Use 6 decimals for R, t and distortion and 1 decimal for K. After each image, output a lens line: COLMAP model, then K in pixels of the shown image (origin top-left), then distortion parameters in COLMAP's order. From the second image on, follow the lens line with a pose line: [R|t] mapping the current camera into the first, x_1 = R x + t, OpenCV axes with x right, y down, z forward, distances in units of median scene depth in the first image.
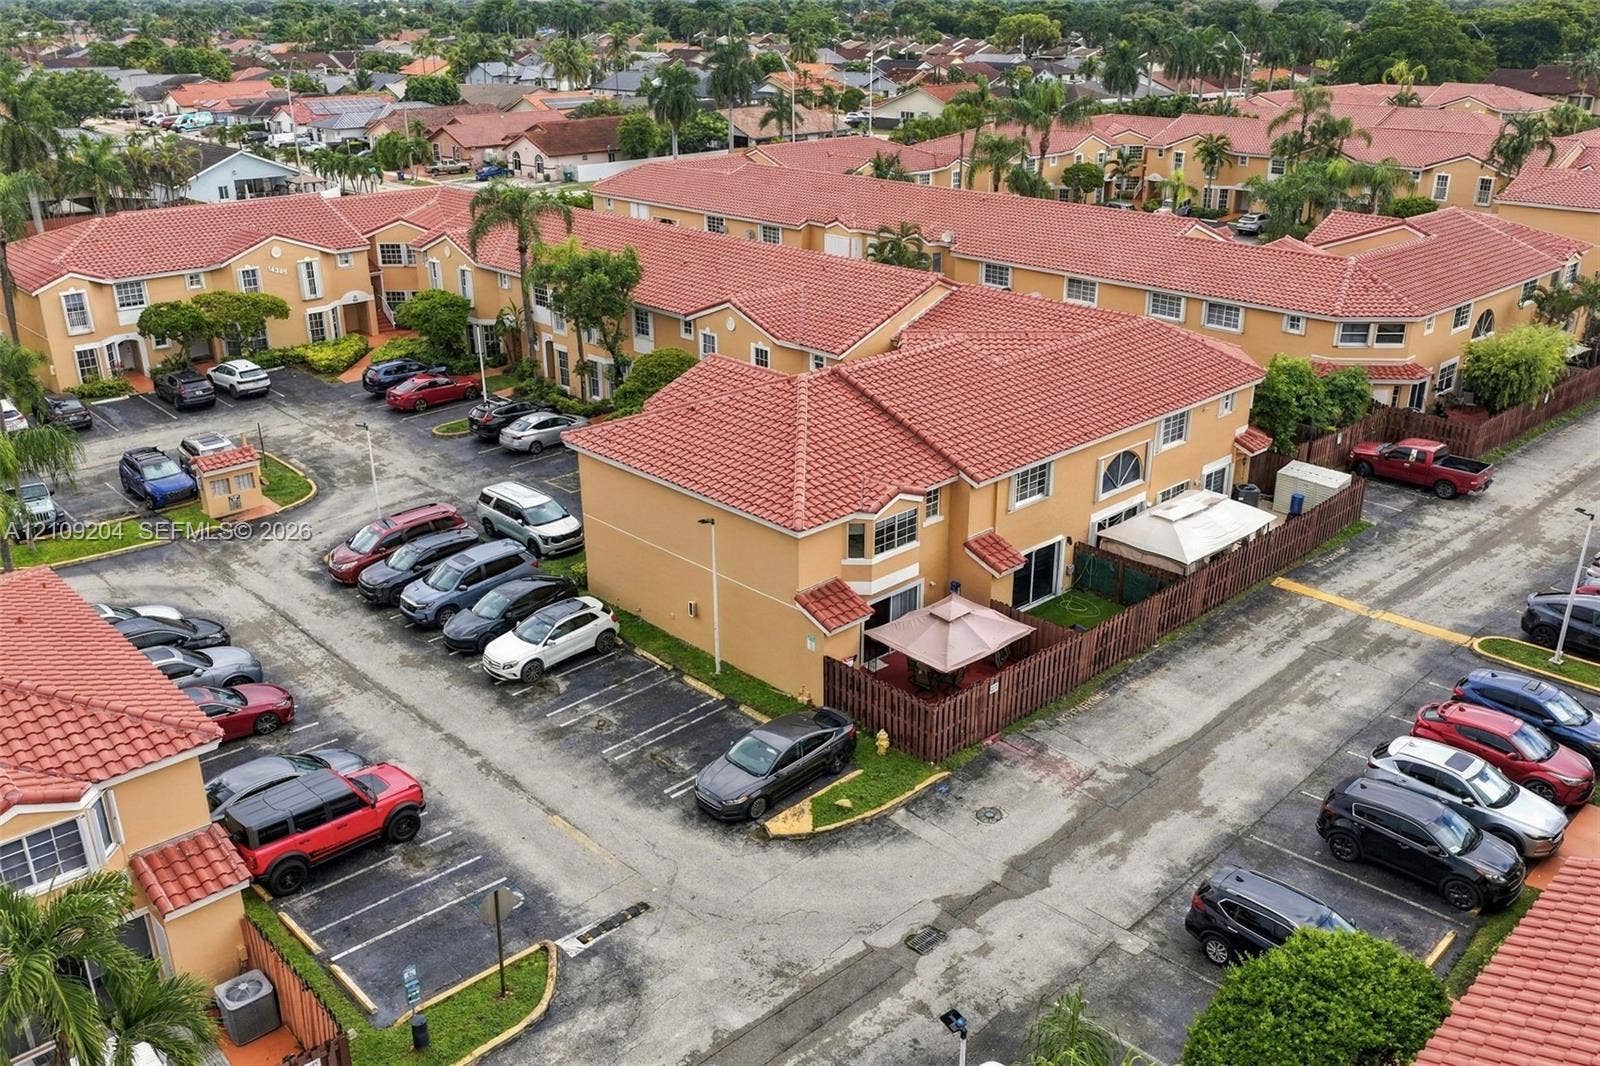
lens RADIAL K [[1336.1, 0, 805.9], [0, 1336.1, 538.1], [0, 0, 1]] dist [0.001767, 0.005219]
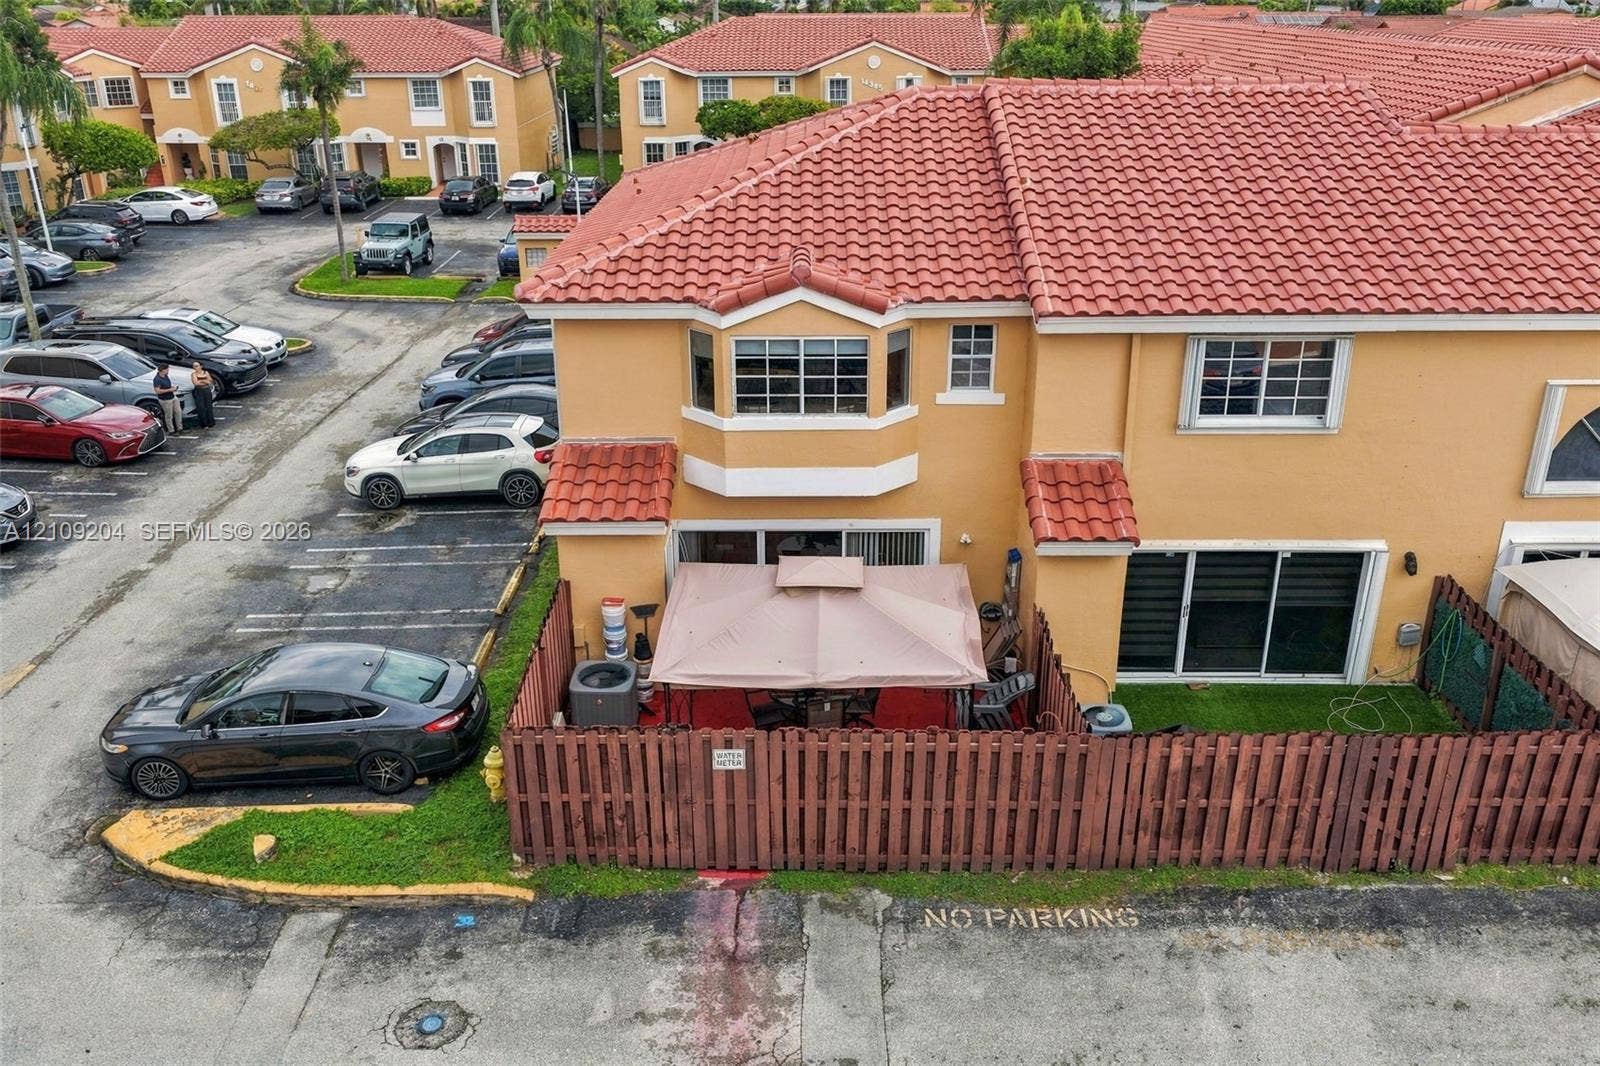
lens RADIAL K [[1336.1, 0, 805.9], [0, 1336.1, 538.1], [0, 0, 1]] dist [0.001767, 0.005219]
pose [[0.723394, 0.264585, -0.637727, 0.377819], [-0.258734, 0.960236, 0.104899, -0.000045], [0.640123, 0.089118, 0.763086, 0.665745]]
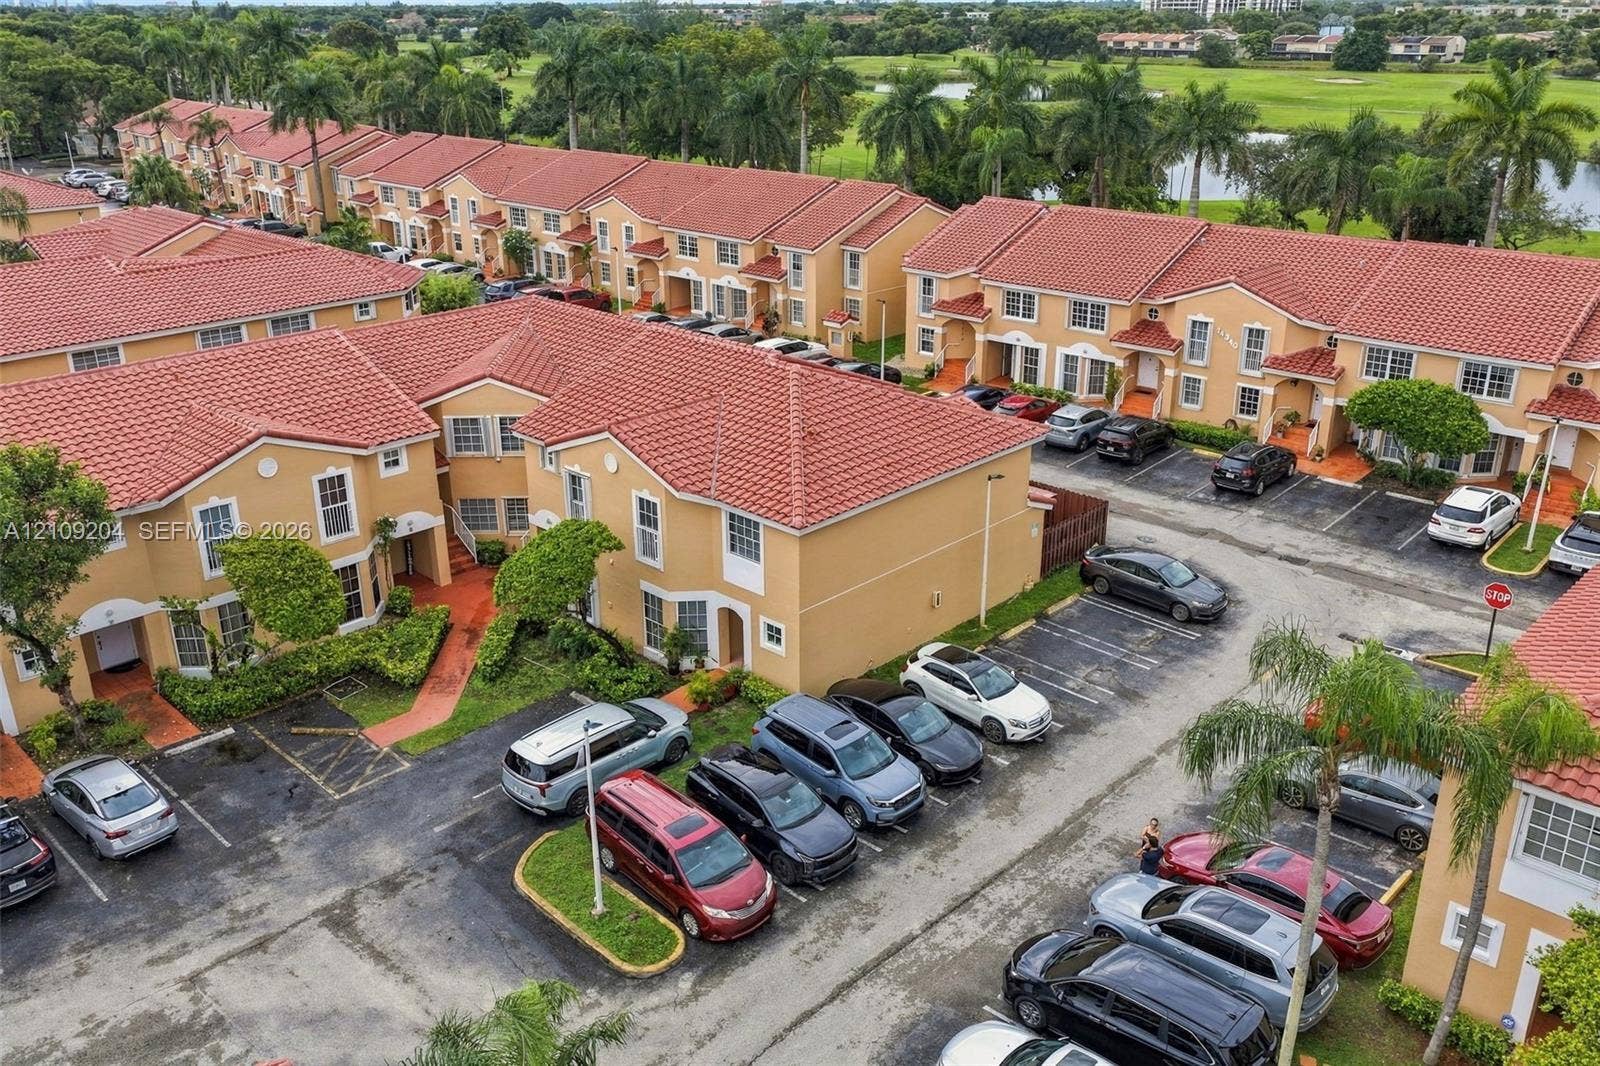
lens RADIAL K [[1336.1, 0, 805.9], [0, 1336.1, 538.1], [0, 0, 1]] dist [0.001767, 0.005219]
pose [[-0.050267, -0.369267, 0.927963, -1.034177], [0.384470, 0.850378, 0.359220, -0.396201], [-0.921768, 0.374831, 0.099227, 1.050890]]
